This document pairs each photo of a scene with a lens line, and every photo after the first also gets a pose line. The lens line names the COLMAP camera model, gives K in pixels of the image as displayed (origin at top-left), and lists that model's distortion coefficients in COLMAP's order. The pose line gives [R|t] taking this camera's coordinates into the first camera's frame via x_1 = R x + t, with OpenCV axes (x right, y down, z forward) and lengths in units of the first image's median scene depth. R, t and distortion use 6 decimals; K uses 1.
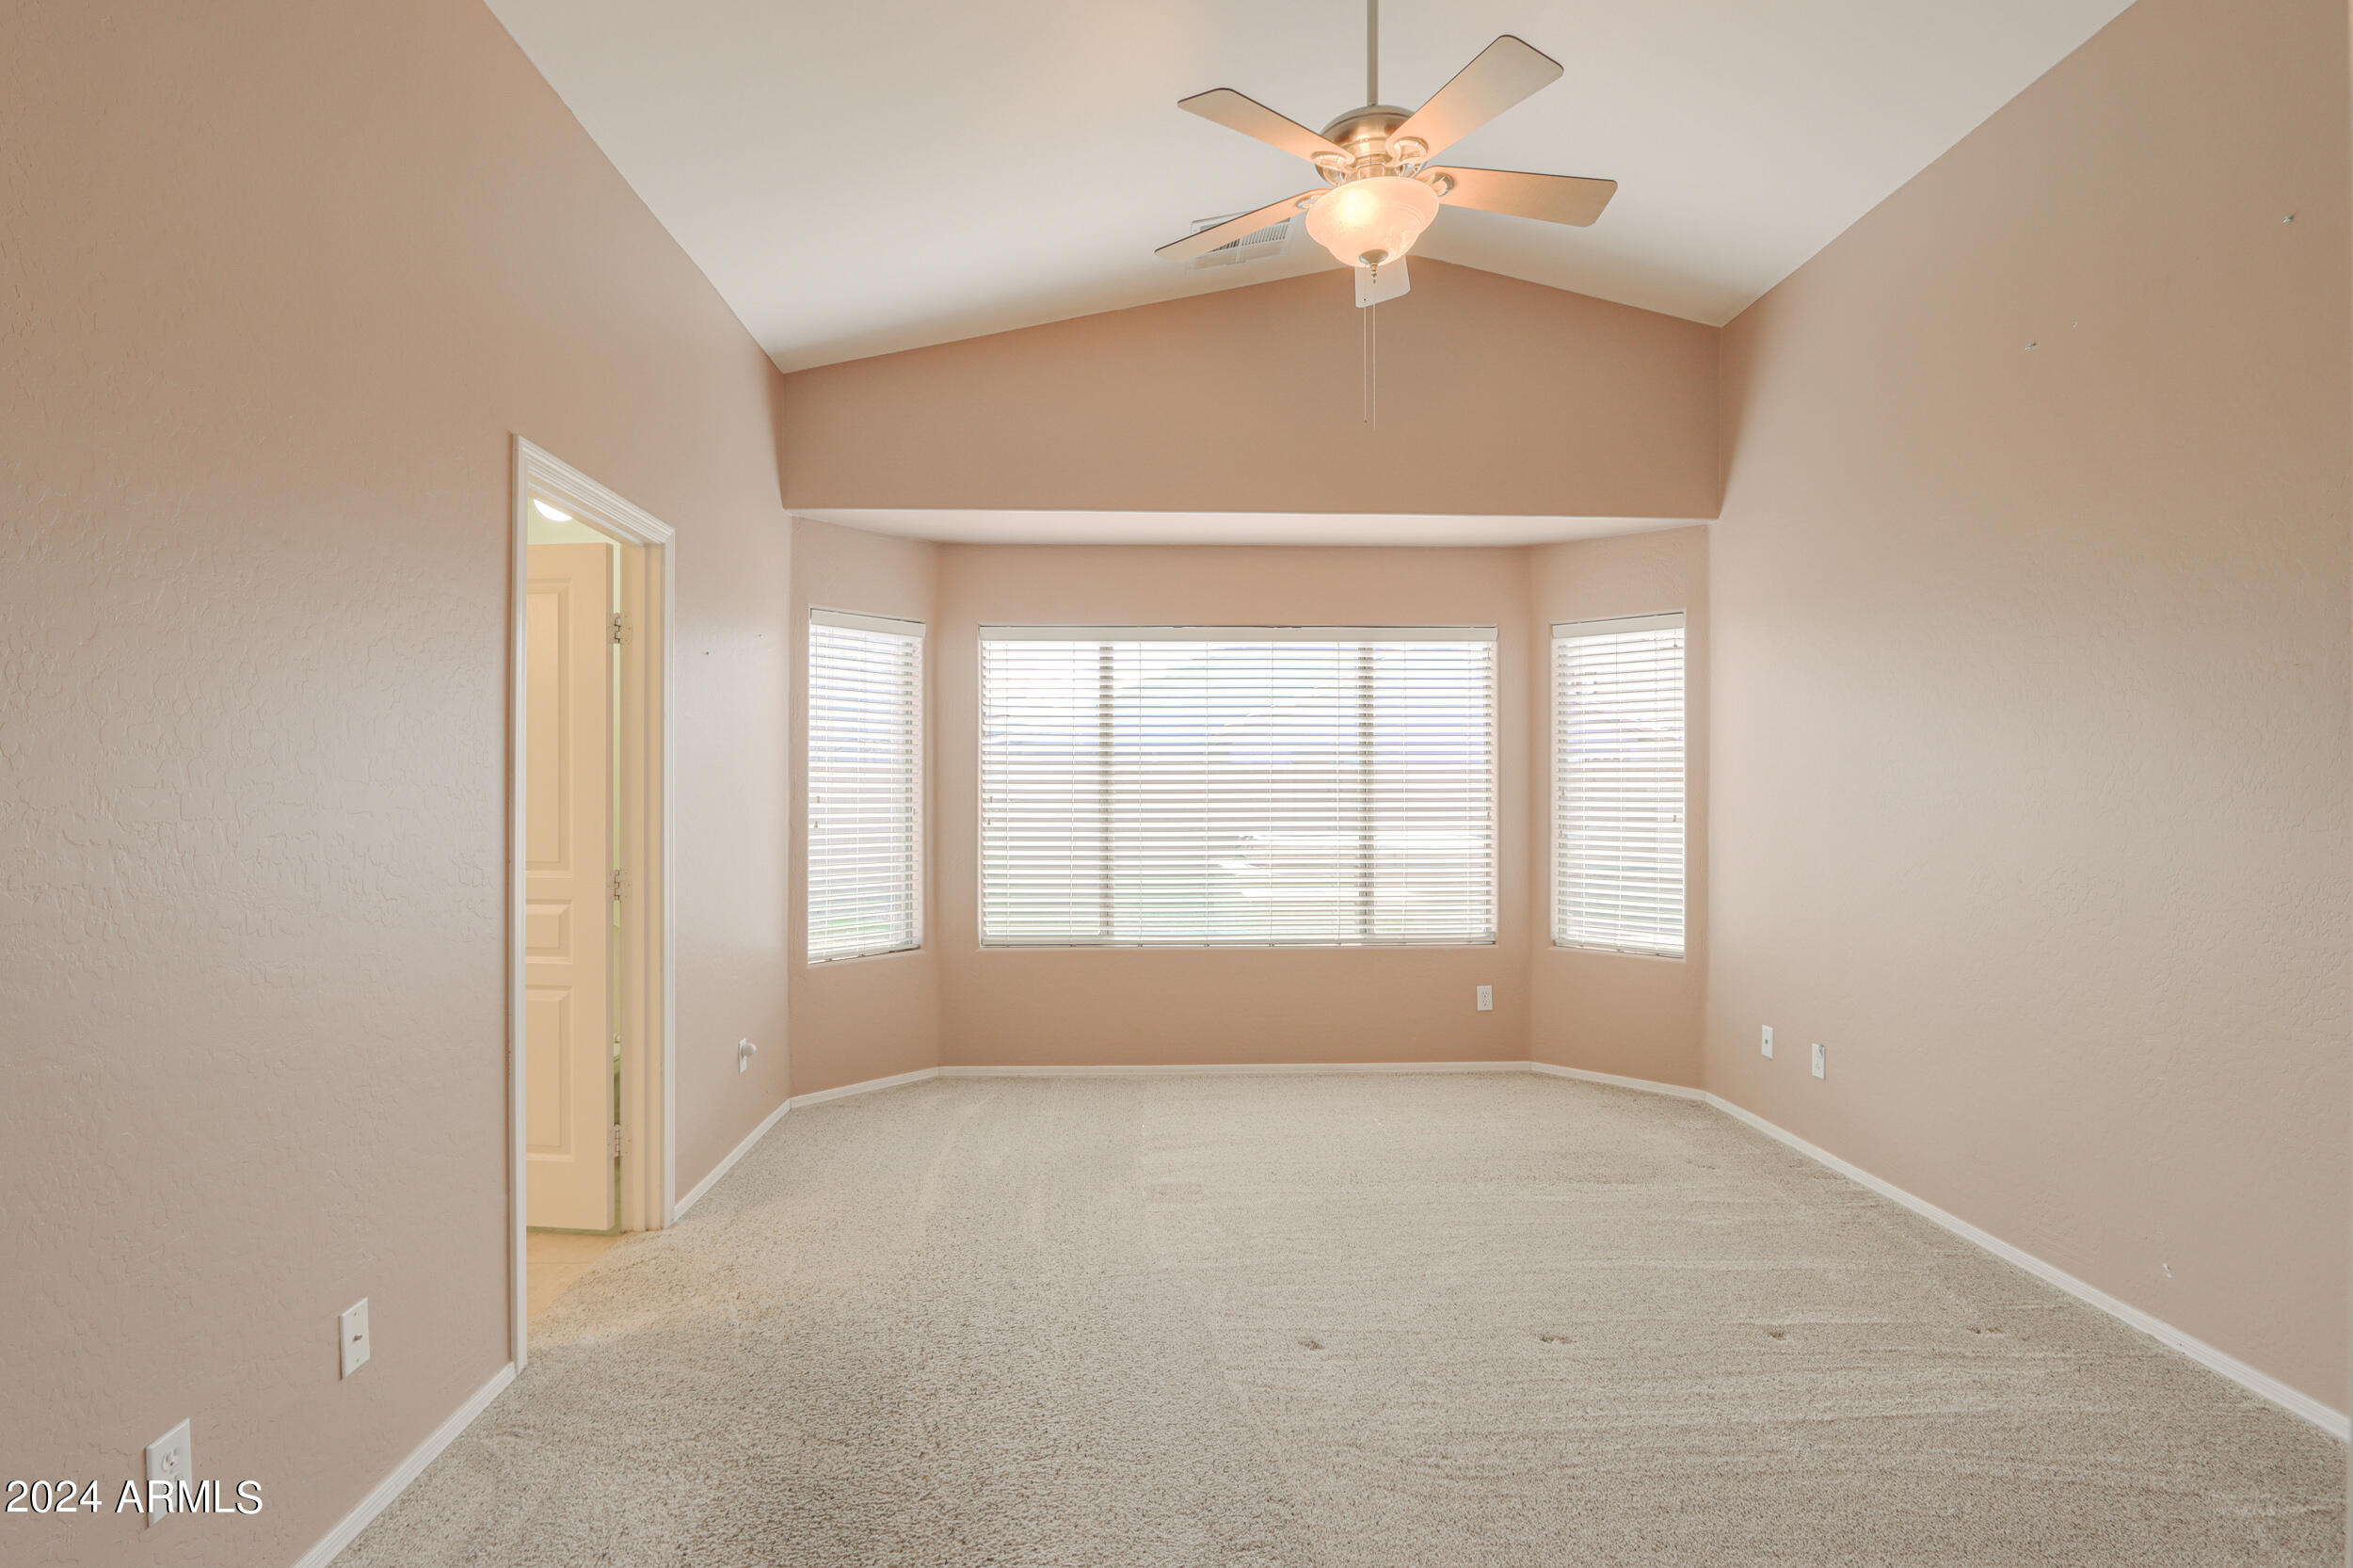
lens RADIAL K [[1075.9, 0, 1176.5], [0, 1075.9, 784.0], [0, 0, 1]] dist [-0.018393, -0.000199]
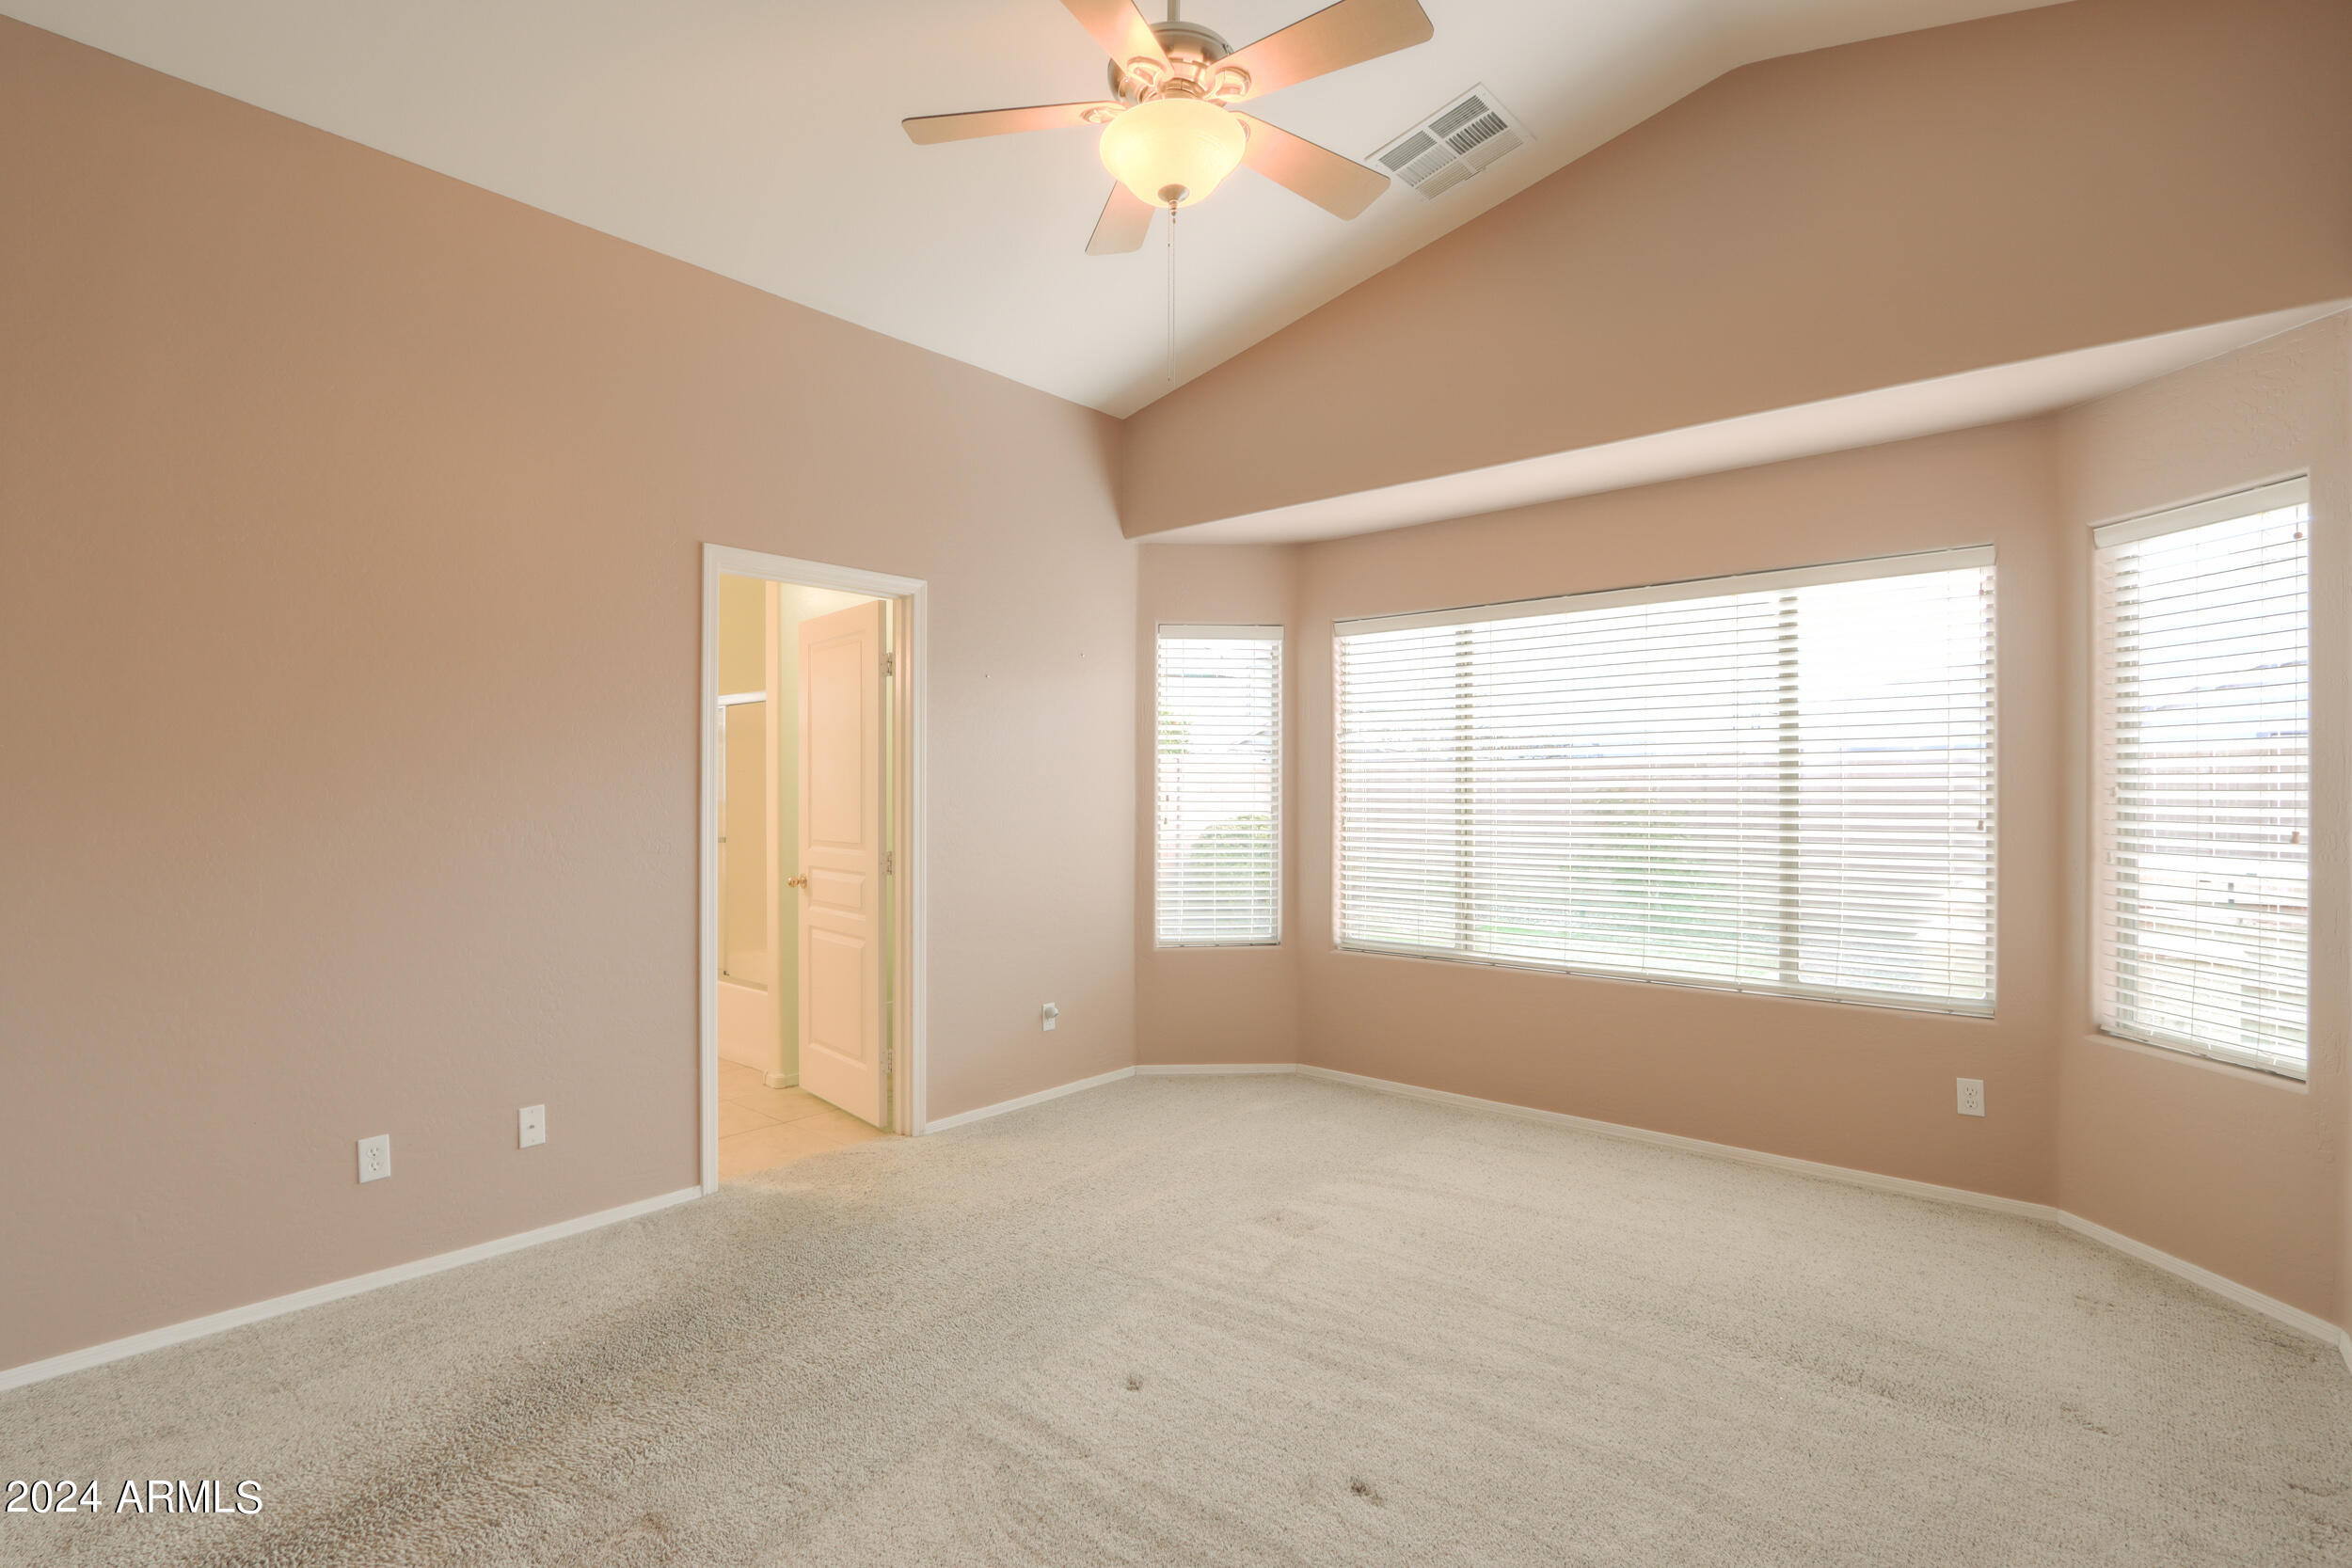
lens RADIAL K [[1107.4, 0, 1176.0], [0, 1107.4, 784.0], [0, 0, 1]] dist [-0.019172, -0.000688]
pose [[0.731346, -0.004539, -0.681991, 0.435579], [0.005137, 0.999986, -0.001146, 0.001439], [0.681987, -0.002666, 0.731359, 0.175290]]
